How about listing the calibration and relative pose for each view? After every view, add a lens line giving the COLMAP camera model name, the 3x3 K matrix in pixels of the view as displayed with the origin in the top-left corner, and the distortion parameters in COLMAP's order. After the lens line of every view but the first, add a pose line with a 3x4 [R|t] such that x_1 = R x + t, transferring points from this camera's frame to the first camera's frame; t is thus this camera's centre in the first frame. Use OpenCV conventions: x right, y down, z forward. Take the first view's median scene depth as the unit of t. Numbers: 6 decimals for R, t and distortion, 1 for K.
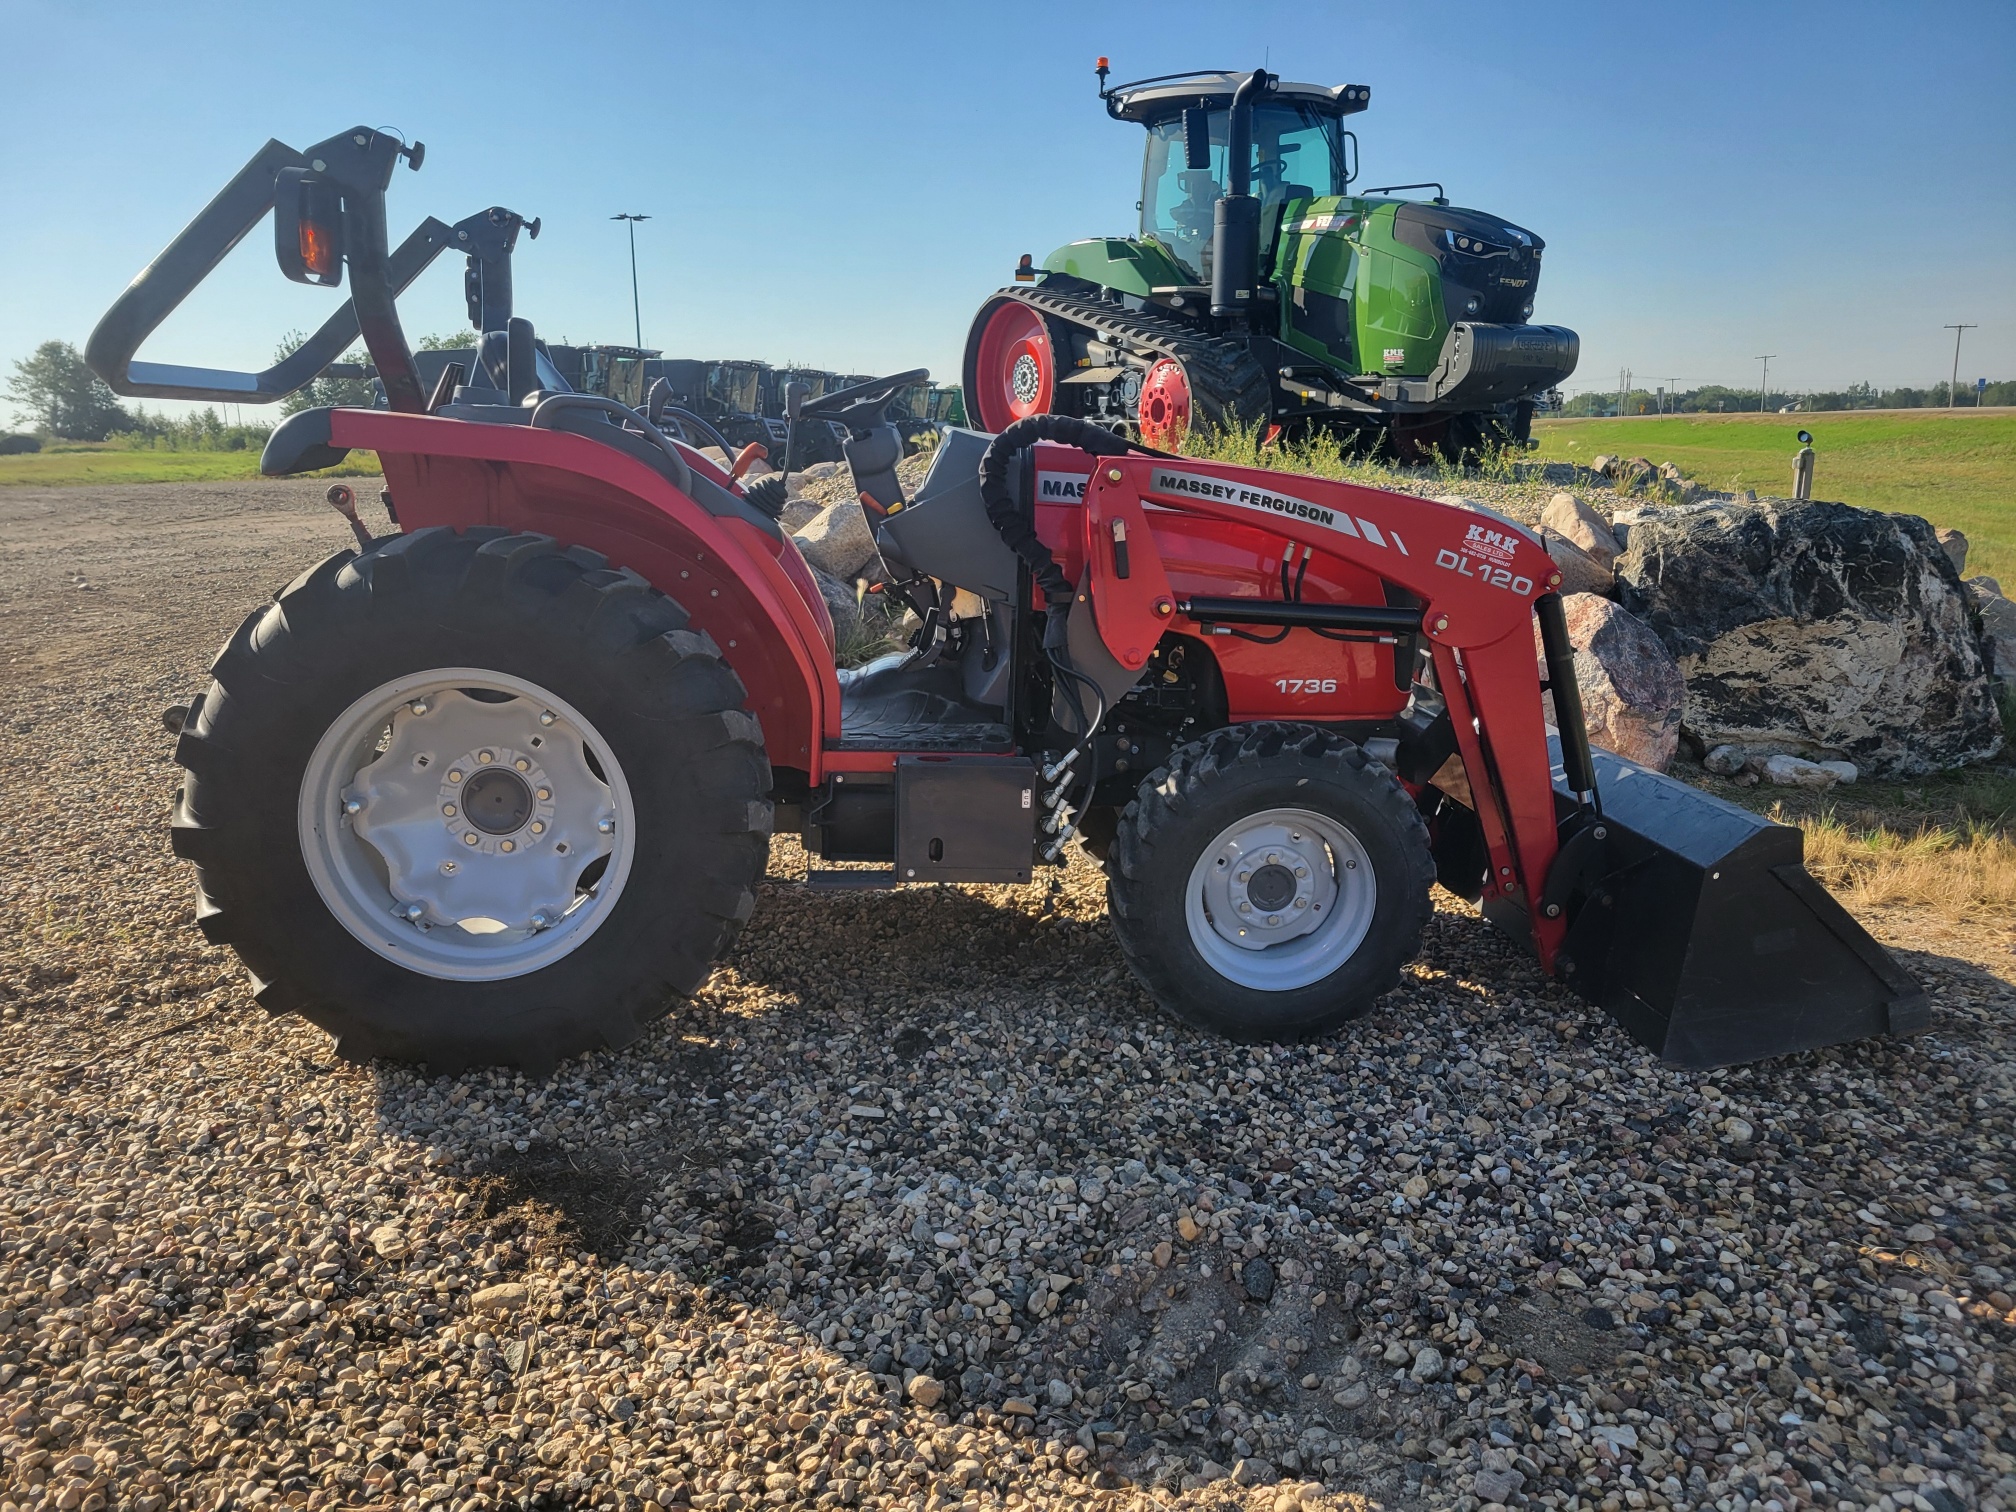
lens RADIAL K [[1510.6, 0, 999.2], [0, 1510.6, 751.2], [0, 0, 1]] dist [0.064045, -0.054039]
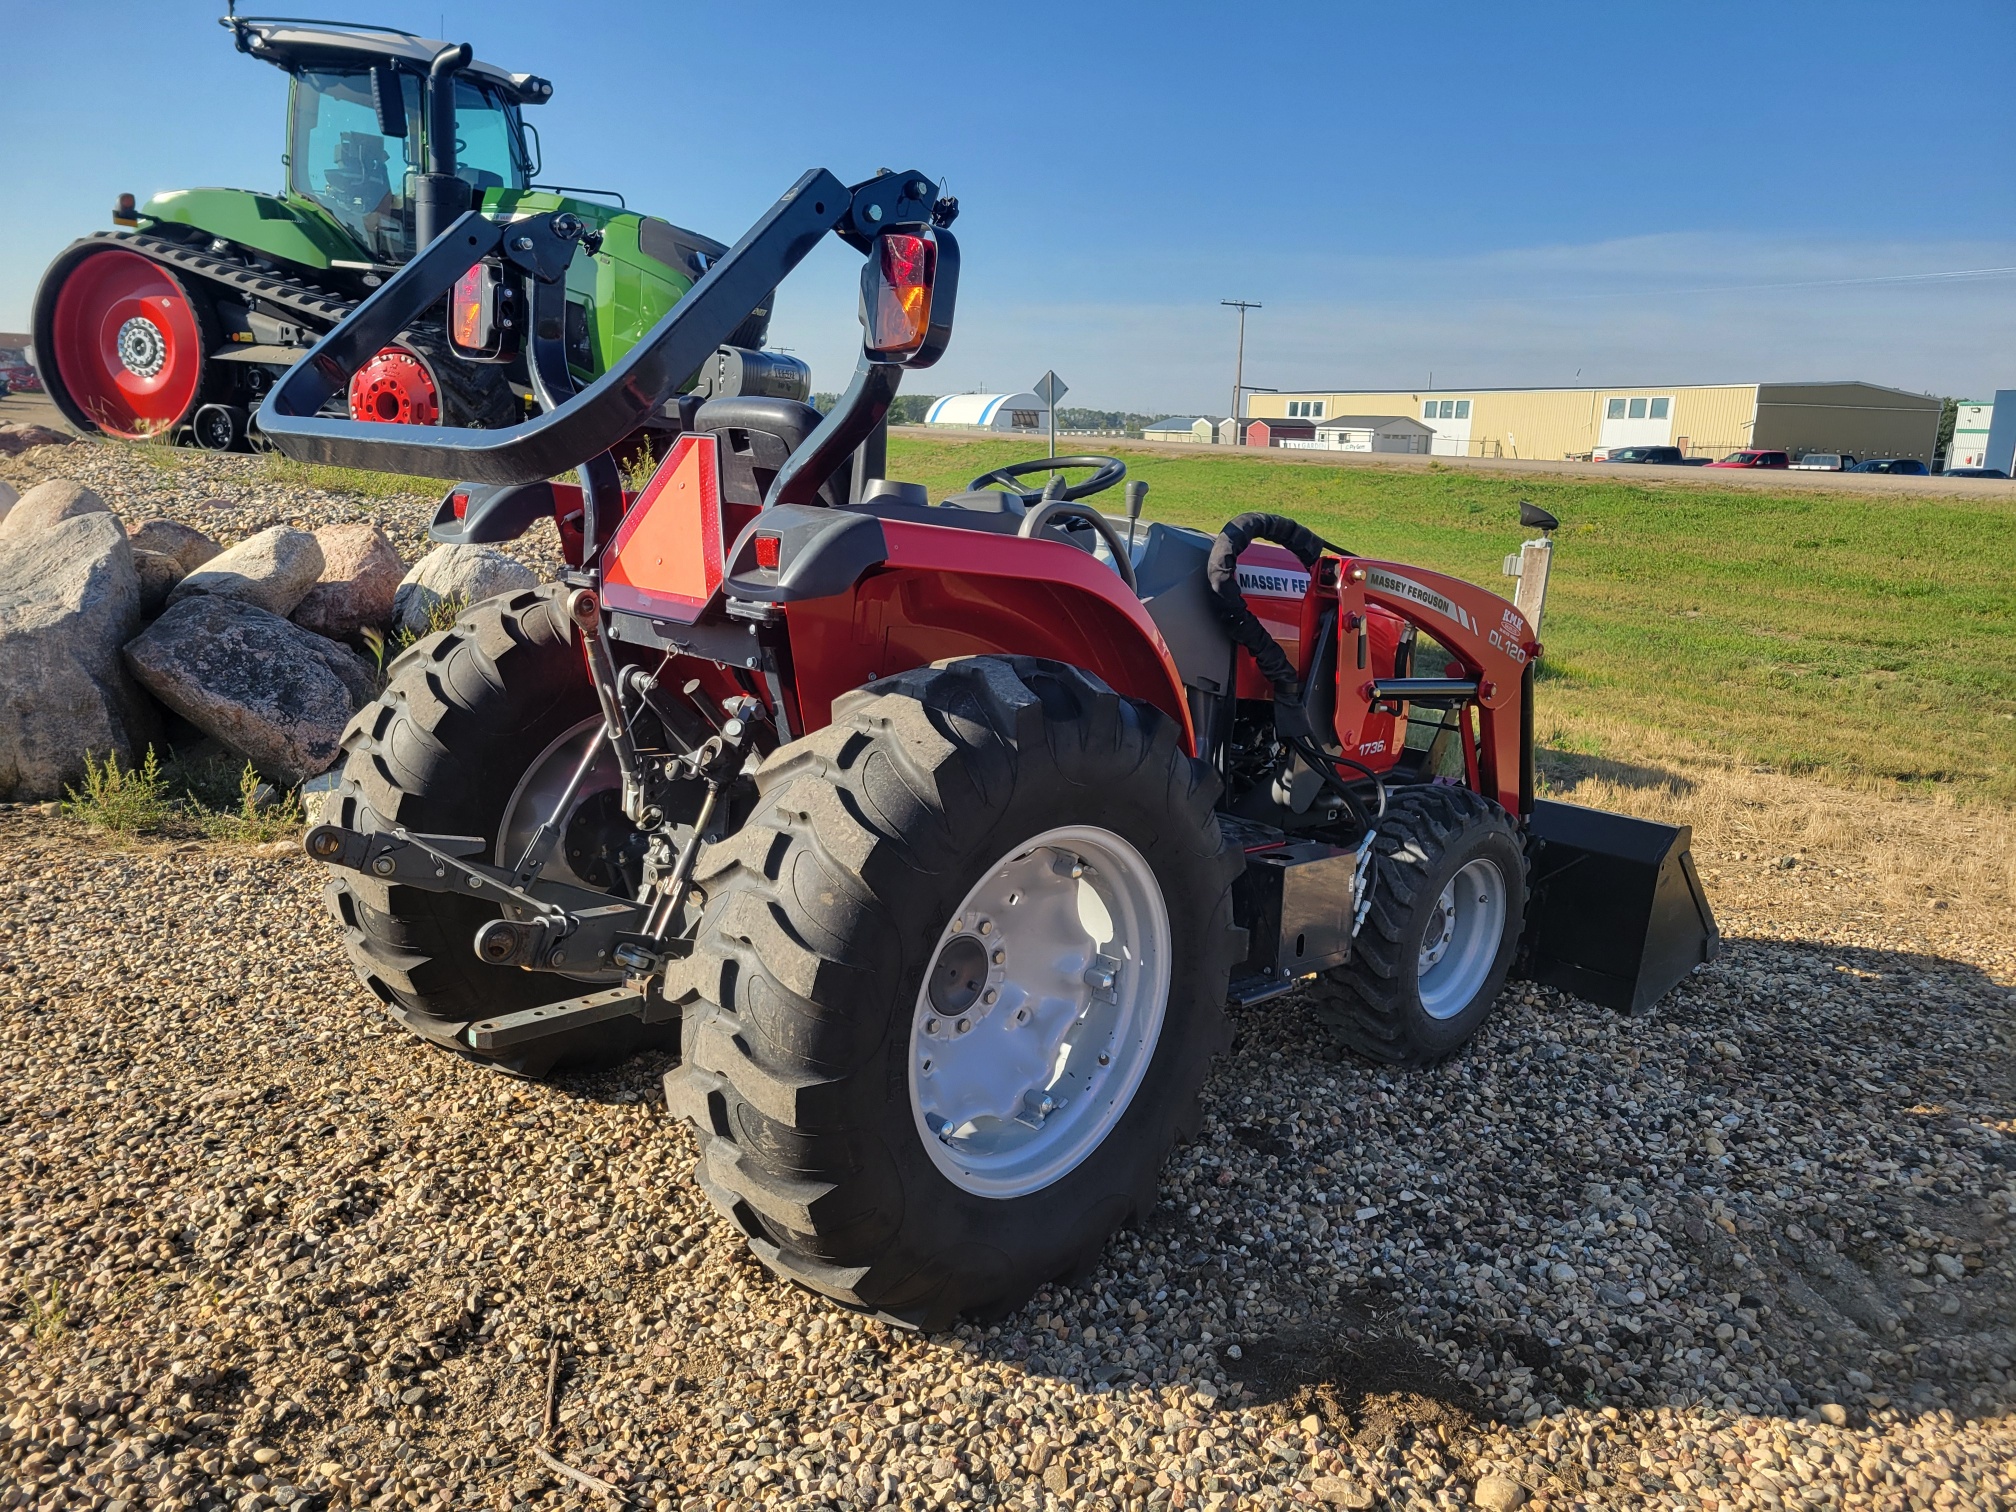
lens RADIAL K [[1510.6, 0, 1003.5], [0, 1510.6, 752.4], [0, 0, 1]] dist [0.064045, -0.054039]
pose [[0.760213, -0.085824, 0.643980, -0.198587], [0.077631, 0.996134, 0.041114, -0.028822], [-0.645019, 0.018737, 0.763937, 0.081314]]
